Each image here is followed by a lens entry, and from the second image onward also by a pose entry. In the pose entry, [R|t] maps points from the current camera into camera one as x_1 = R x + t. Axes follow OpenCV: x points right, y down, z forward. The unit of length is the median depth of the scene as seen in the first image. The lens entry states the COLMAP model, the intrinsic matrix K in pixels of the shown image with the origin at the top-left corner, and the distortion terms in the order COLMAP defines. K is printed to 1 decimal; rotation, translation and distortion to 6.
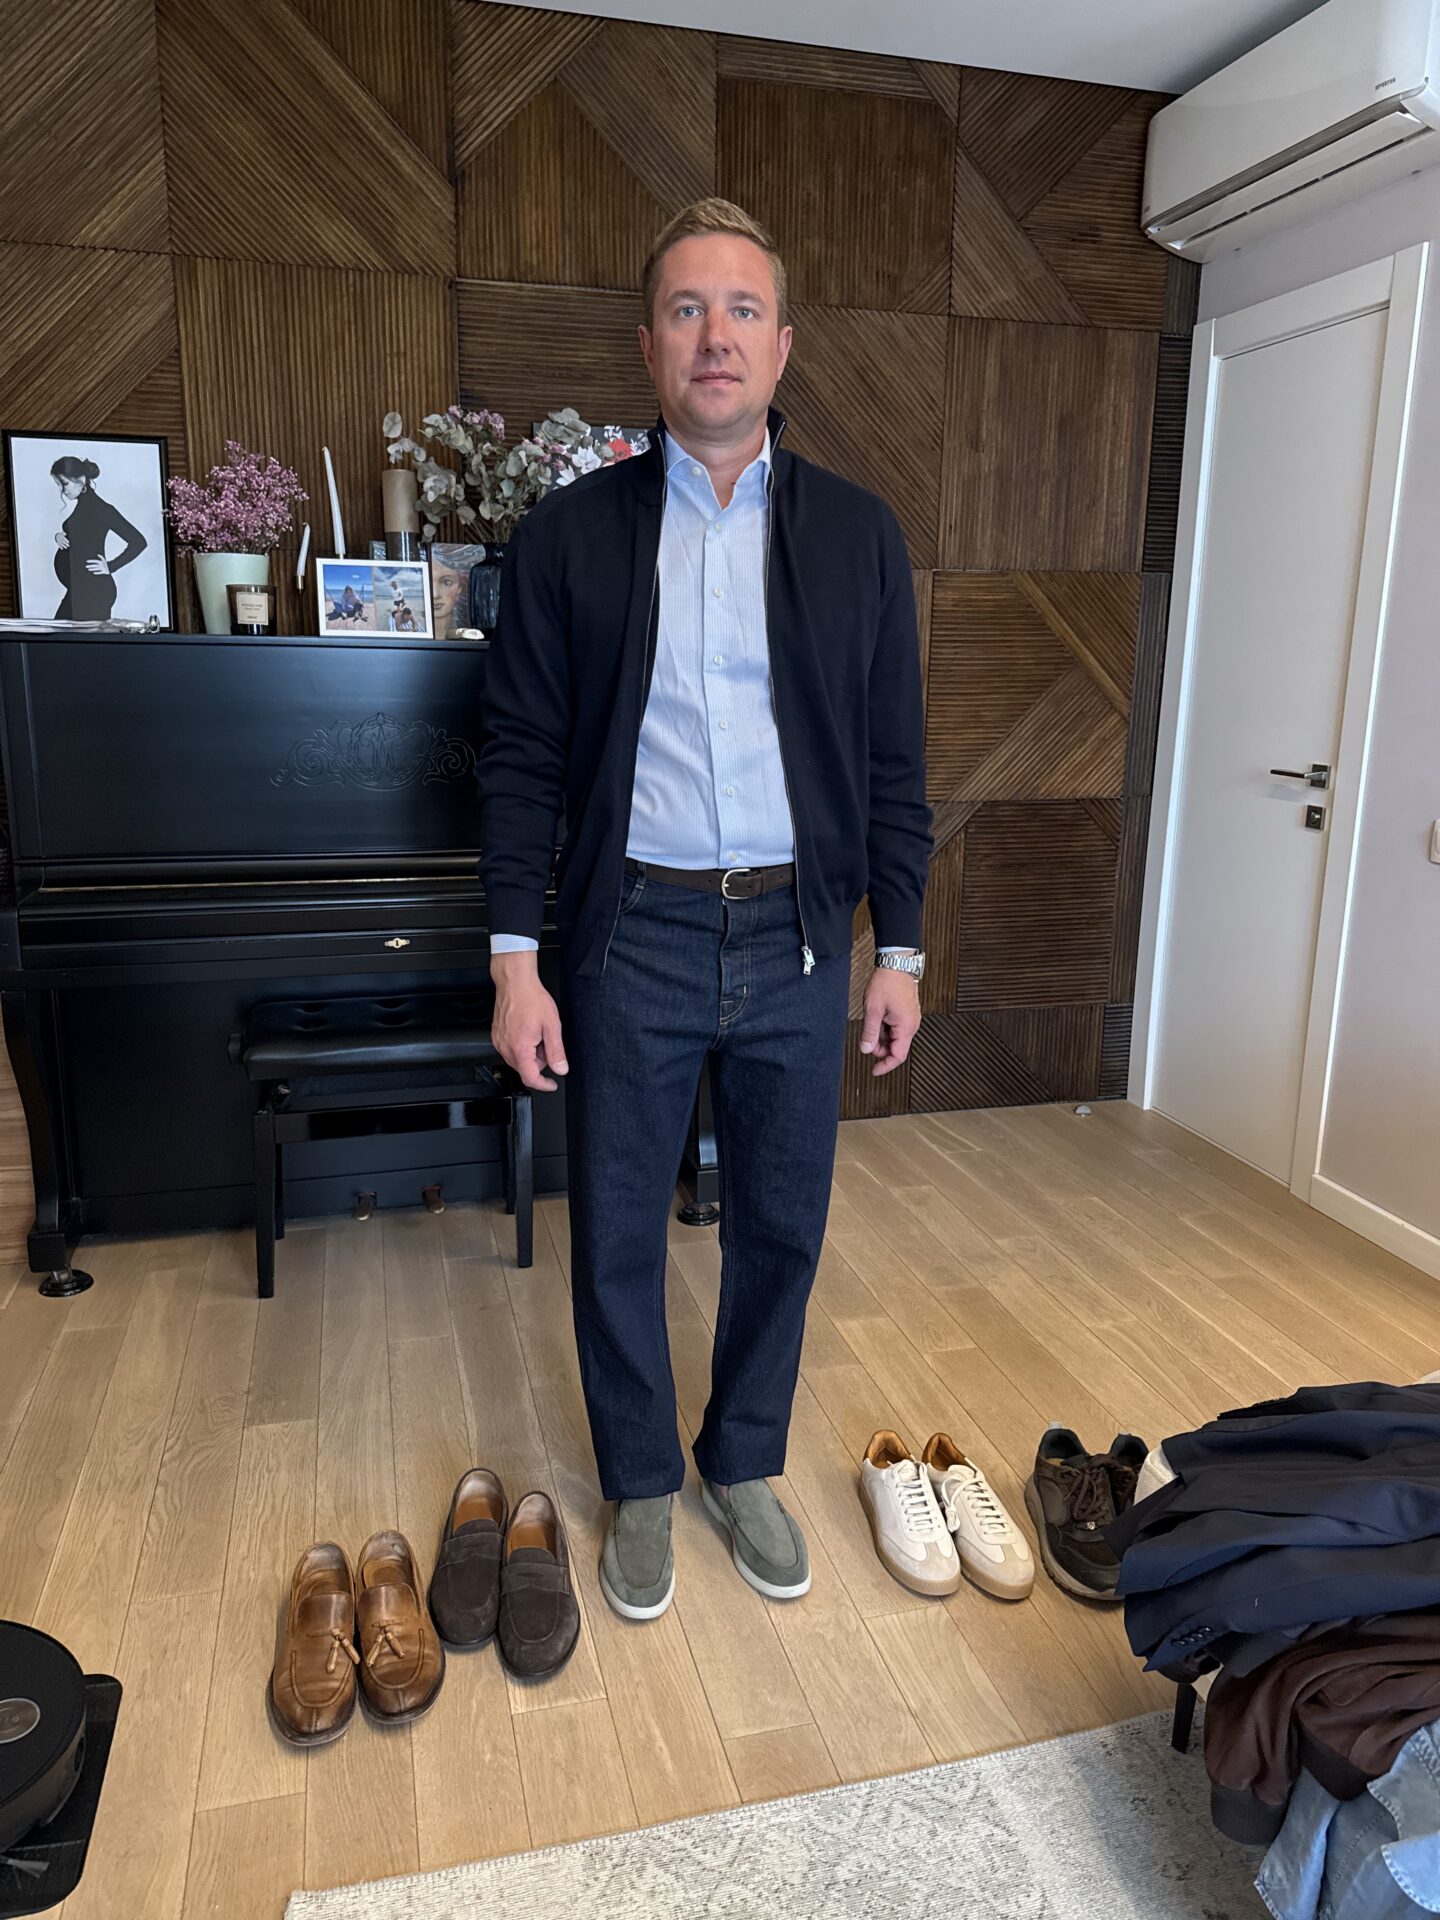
lens RADIAL K [[1325.1, 0, 683.9], [0, 1325.1, 954.8], [0, 0, 1]] dist [0.008796, -0.020126]
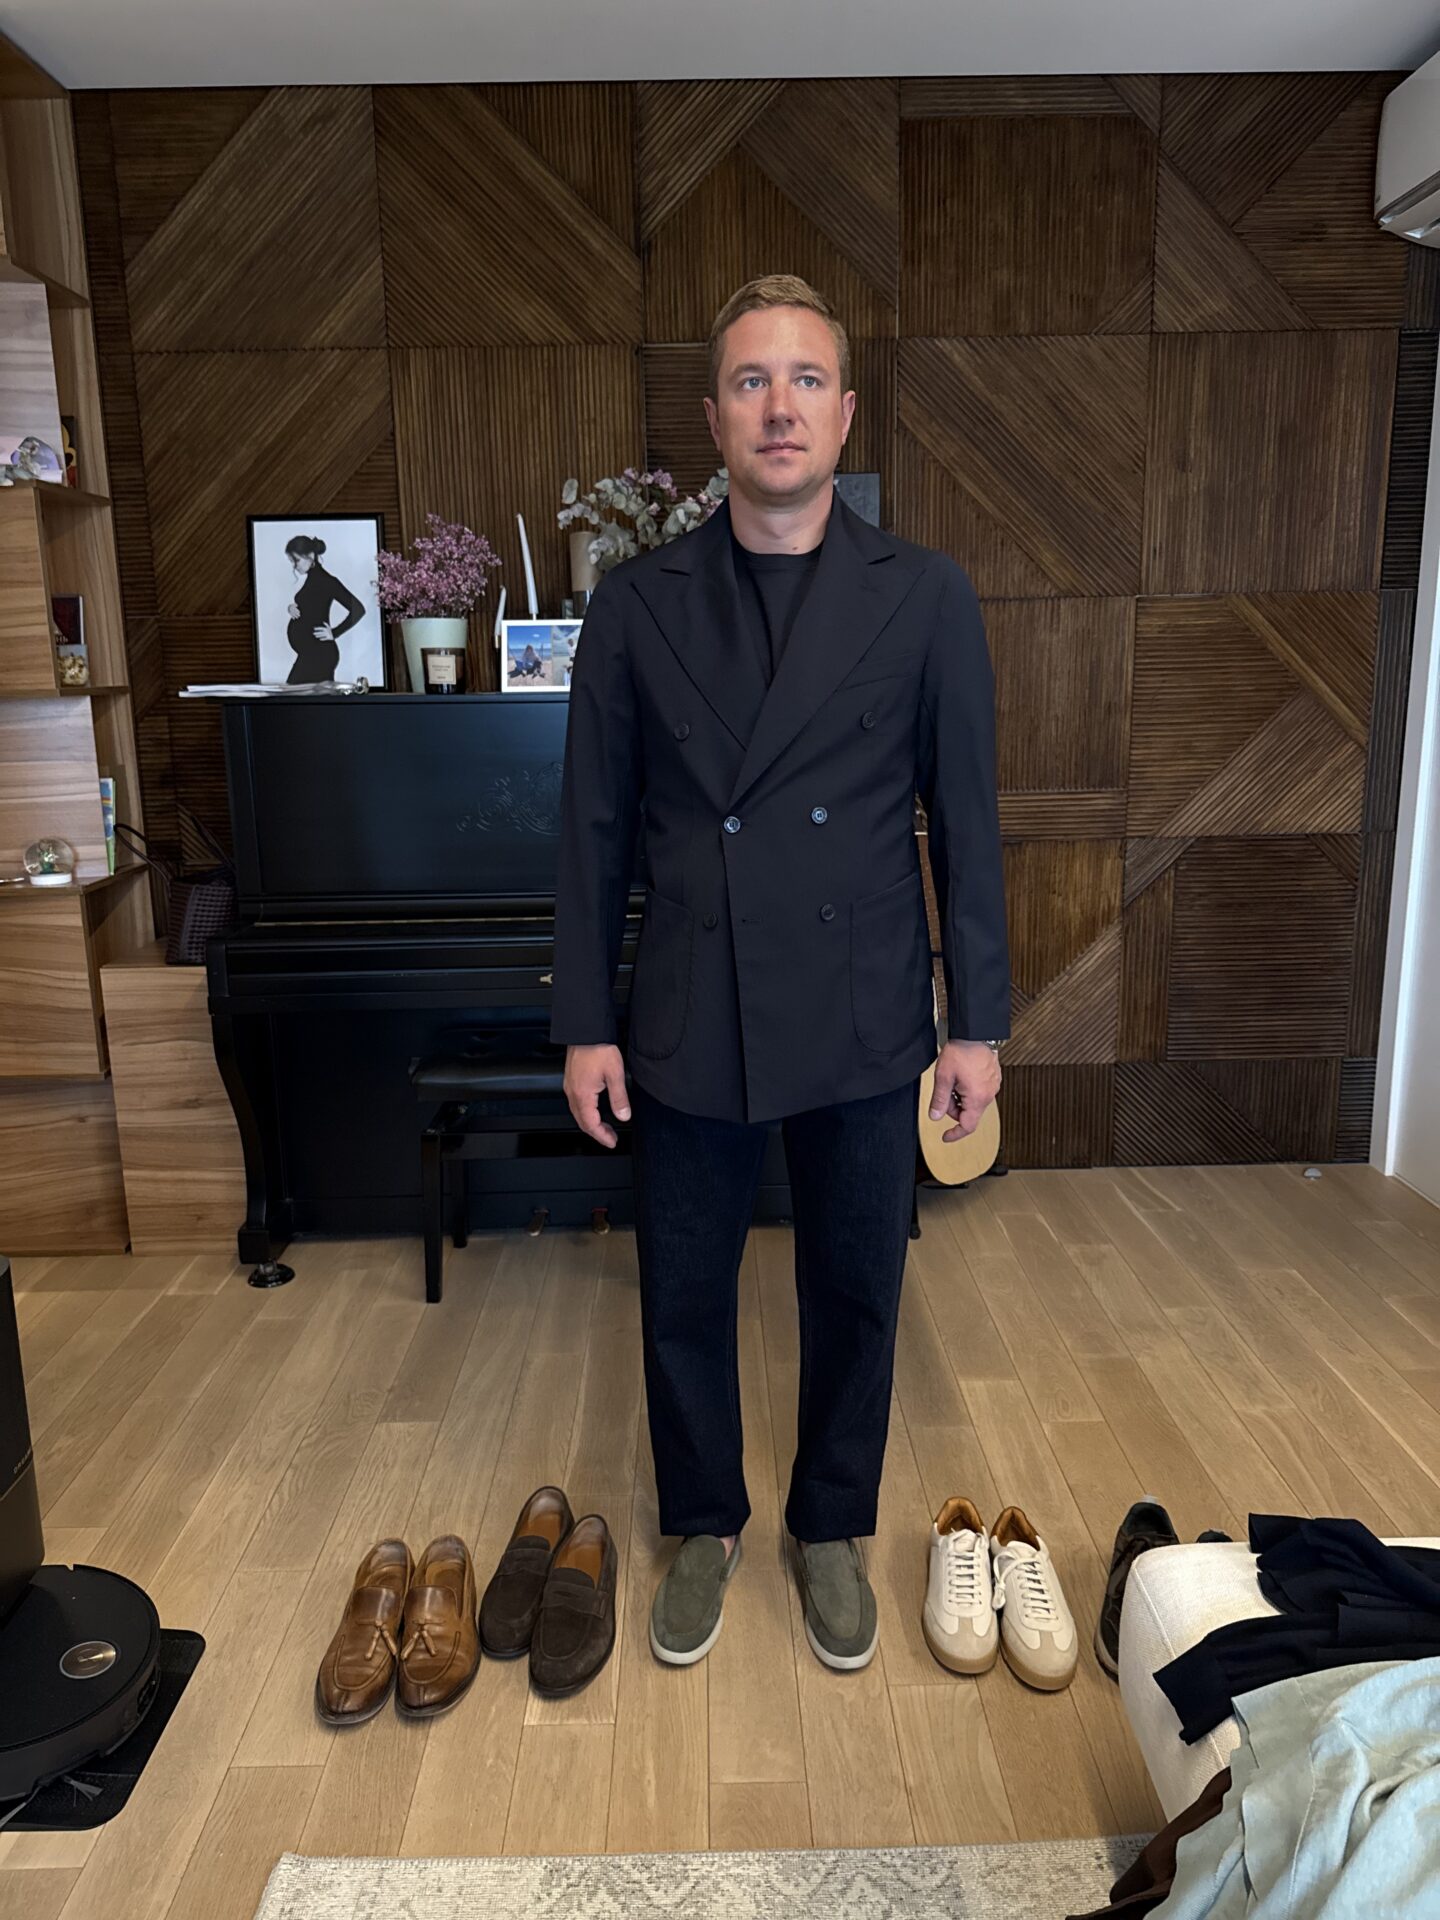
lens RADIAL K [[1325.1, 0, 708.0], [0, 1325.1, 954.0], [0, 0, 1]] dist [0.008796, -0.020126]
pose [[0.969781, 0.020394, -0.243122, 0.152429], [-0.023224, 0.999692, -0.008780, -0.021214], [0.242868, 0.014161, 0.969956, 0.000916]]
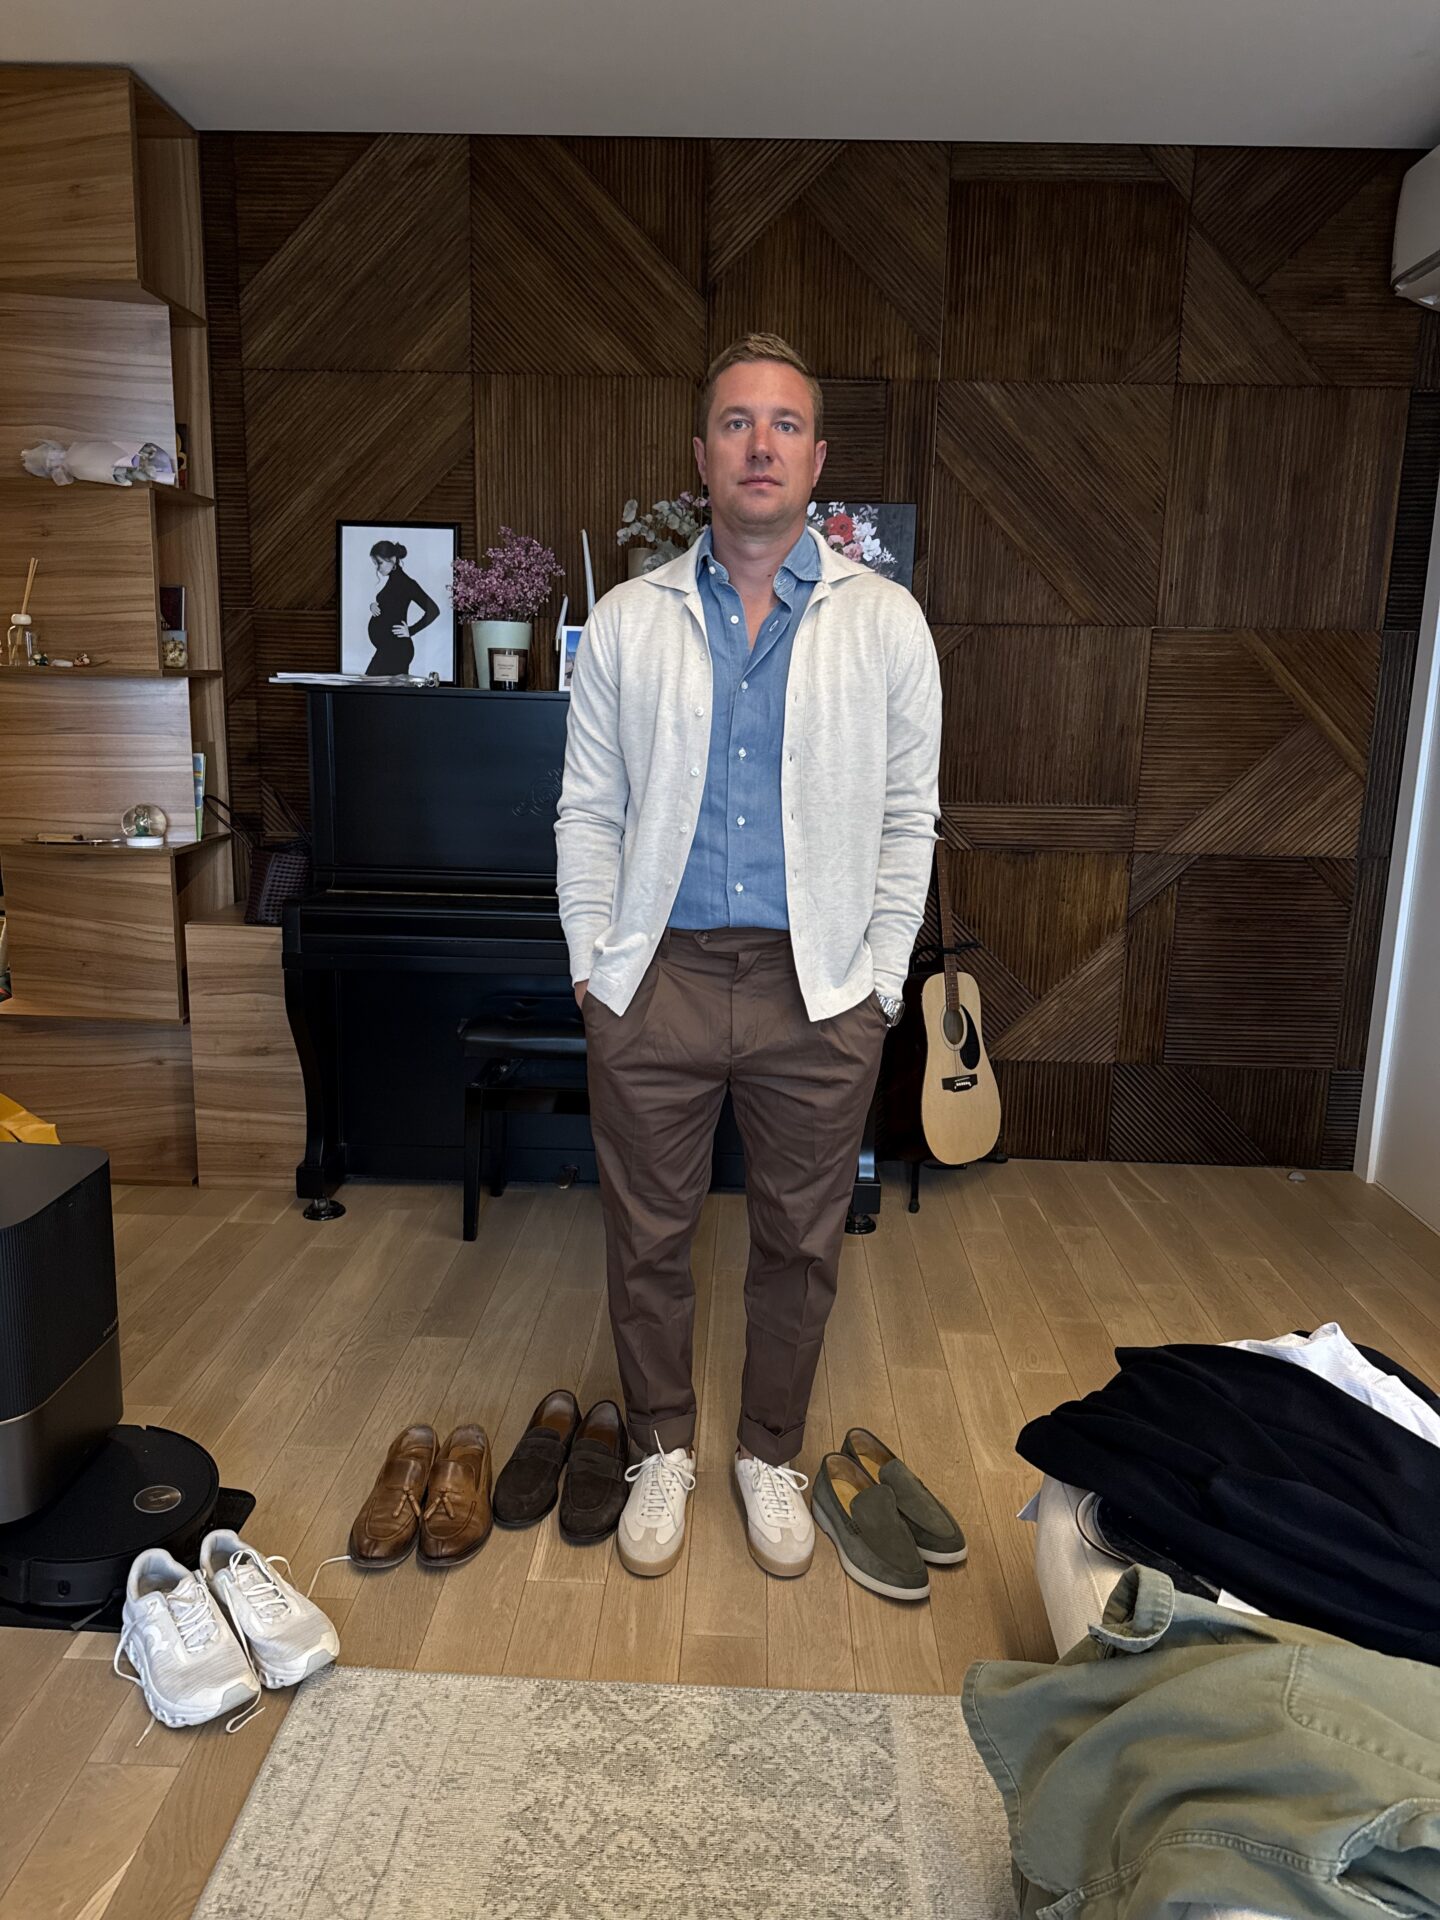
lens RADIAL K [[1325.1, 0, 713.9], [0, 1325.1, 957.9], [0, 0, 1]] dist [0.008796, -0.020126]
pose [[0.958516, 0.067086, -0.277032, 0.198456], [-0.073902, 0.997164, -0.014227, 0.004234], [0.275292, 0.034110, 0.960755, -0.085291]]
